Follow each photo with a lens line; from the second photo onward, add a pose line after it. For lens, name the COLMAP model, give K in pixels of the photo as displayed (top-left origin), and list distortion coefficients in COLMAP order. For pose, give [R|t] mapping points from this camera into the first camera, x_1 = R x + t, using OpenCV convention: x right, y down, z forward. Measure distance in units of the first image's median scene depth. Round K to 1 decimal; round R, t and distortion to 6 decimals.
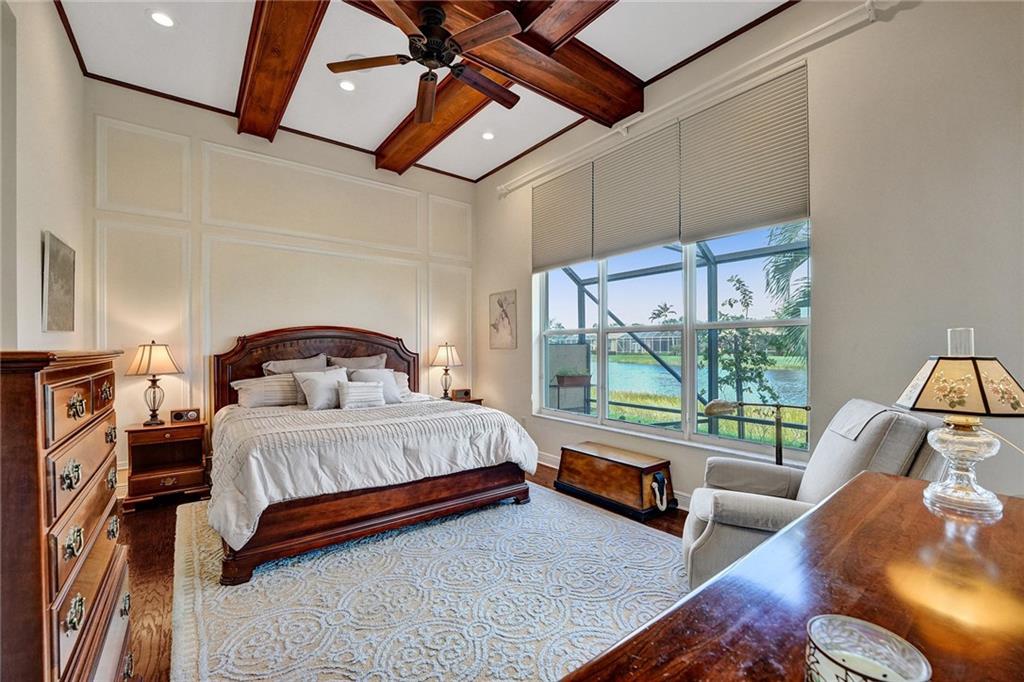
lens RADIAL K [[419.7, 0, 517.7], [0, 419.7, 347.7], [0, 0, 1]] dist [-0.027248, 0.002316]
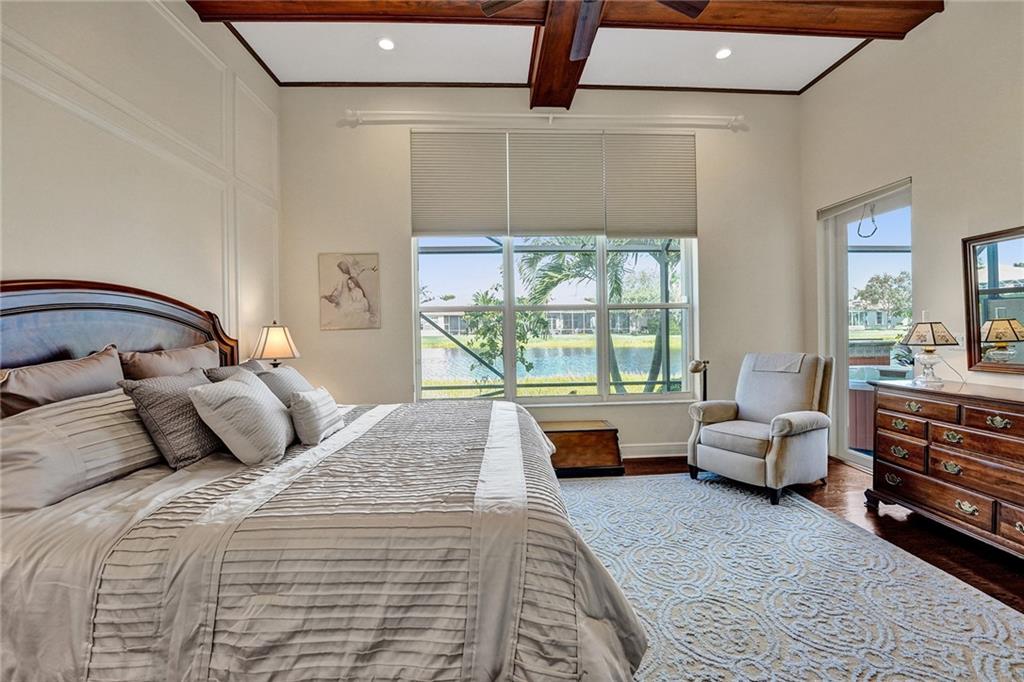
lens RADIAL K [[419.7, 0, 509.4], [0, 419.7, 331.1], [0, 0, 1]] dist [-0.027248, 0.002316]
pose [[0.573829, -0.016005, 0.818819, -0.678463], [0.016641, 0.999830, 0.007881, 0.005535], [-0.818806, 0.009104, 0.573998, 0.488648]]
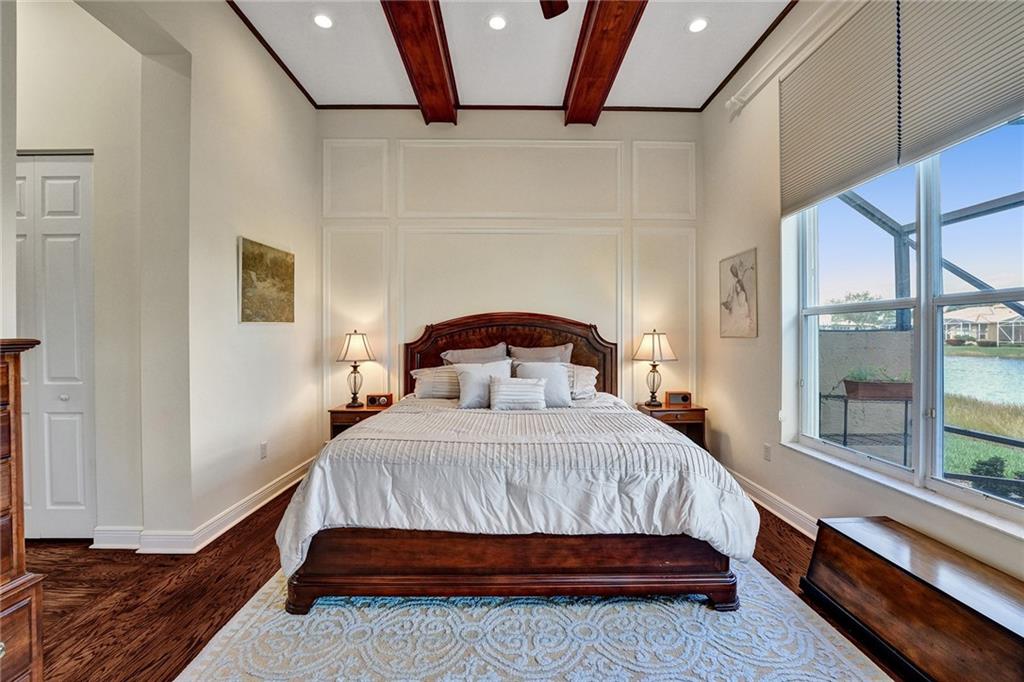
lens RADIAL K [[419.7, 0, 508.3], [0, 419.7, 336.1], [0, 0, 1]] dist [-0.027248, 0.002316]
pose [[0.795815, -0.000523, -0.605539, 0.108825], [0.001003, 0.999999, 0.000455, -0.000816], [0.605539, -0.000970, 0.795815, 0.336232]]
